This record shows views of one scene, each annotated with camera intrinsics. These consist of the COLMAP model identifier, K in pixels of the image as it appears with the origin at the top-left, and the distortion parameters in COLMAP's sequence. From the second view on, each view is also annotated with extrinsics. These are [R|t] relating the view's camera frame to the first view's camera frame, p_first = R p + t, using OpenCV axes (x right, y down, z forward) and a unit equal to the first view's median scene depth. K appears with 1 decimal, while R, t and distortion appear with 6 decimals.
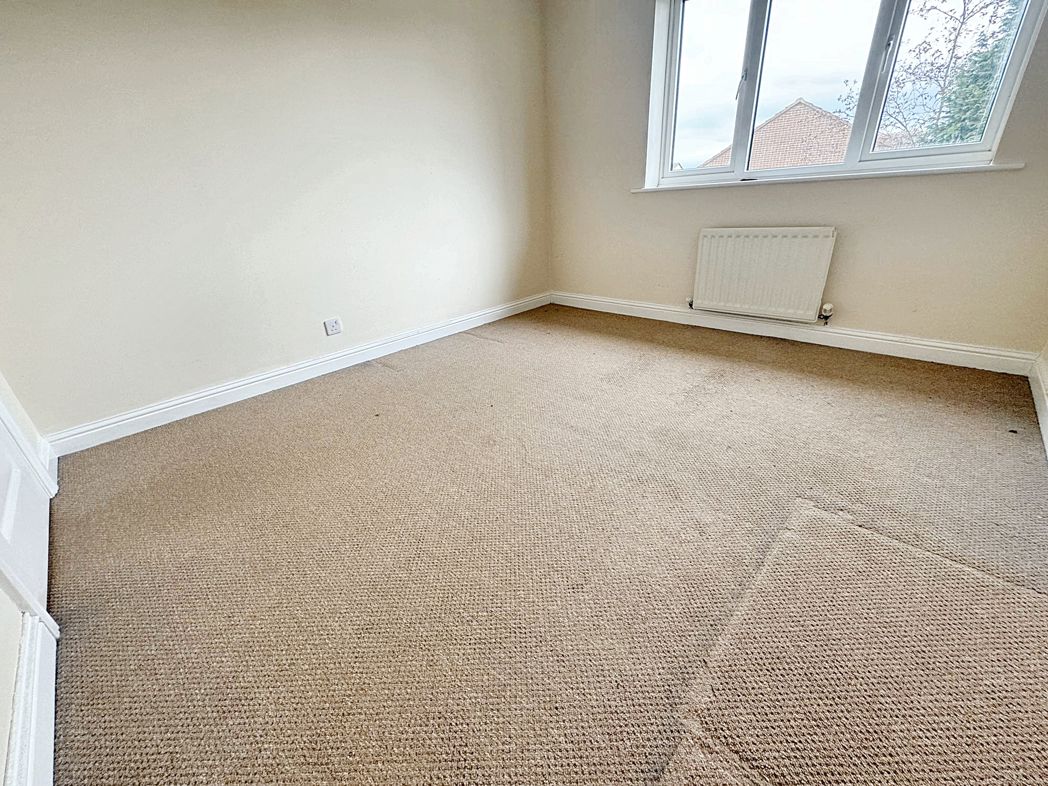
lens RADIAL K [[418.7, 0, 521.2], [0, 418.7, 389.4], [0, 0, 1]] dist [-0.000810, 0.000758]
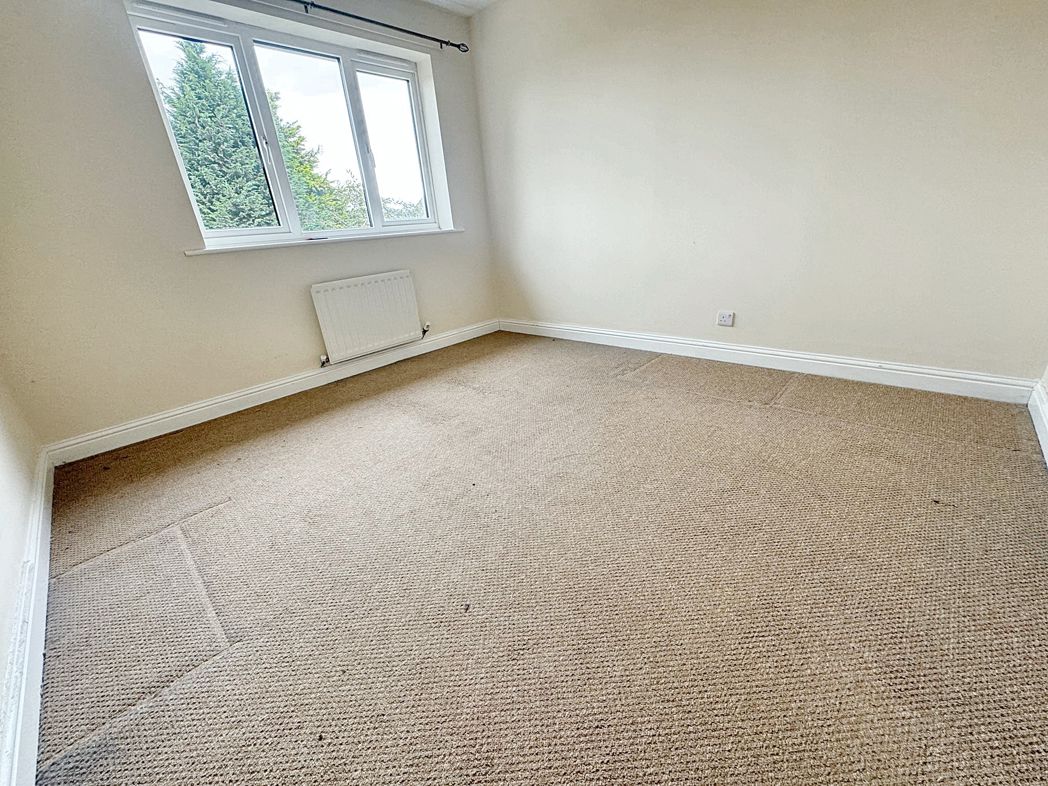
lens RADIAL K [[418.7, 0, 519.9], [0, 418.7, 395.5], [0, 0, 1]] dist [-0.000810, 0.000758]
pose [[-0.007814, -0.317974, 0.948067, -0.567024], [0.489830, 0.825342, 0.280850, -0.205815], [-0.871783, 0.466586, 0.149304, 0.544456]]
